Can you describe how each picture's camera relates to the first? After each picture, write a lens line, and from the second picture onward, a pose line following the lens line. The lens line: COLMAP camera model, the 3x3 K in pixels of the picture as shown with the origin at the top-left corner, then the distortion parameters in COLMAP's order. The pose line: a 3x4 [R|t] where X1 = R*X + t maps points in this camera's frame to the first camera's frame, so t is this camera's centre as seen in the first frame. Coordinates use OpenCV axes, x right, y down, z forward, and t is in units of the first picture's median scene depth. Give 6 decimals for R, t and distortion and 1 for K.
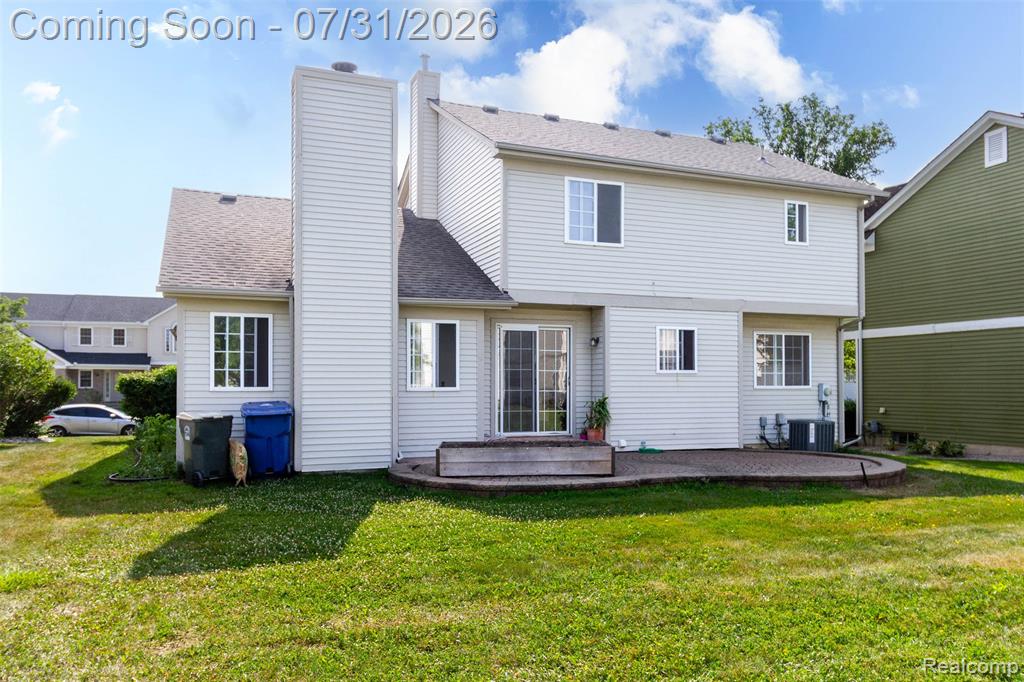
lens RADIAL K [[769.4, 0, 512.0], [0, 769.4, 341.0], [0, 0, 1]] dist [-0.001204, -0.000343]
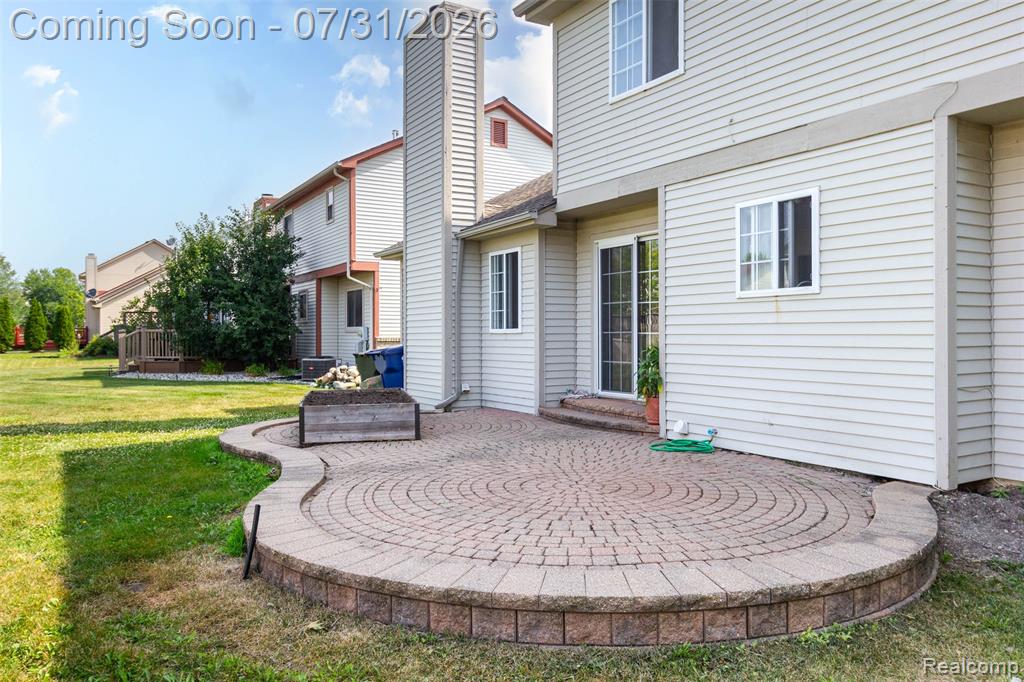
lens RADIAL K [[769.4, 0, 512.0], [0, 769.4, 341.0], [0, 0, 1]] dist [-0.001204, -0.000343]
pose [[0.159119, -0.001882, -0.987258, 0.661757], [0.030707, 0.999524, 0.003043, 0.064236], [0.986782, -0.030800, 0.159101, 0.773275]]
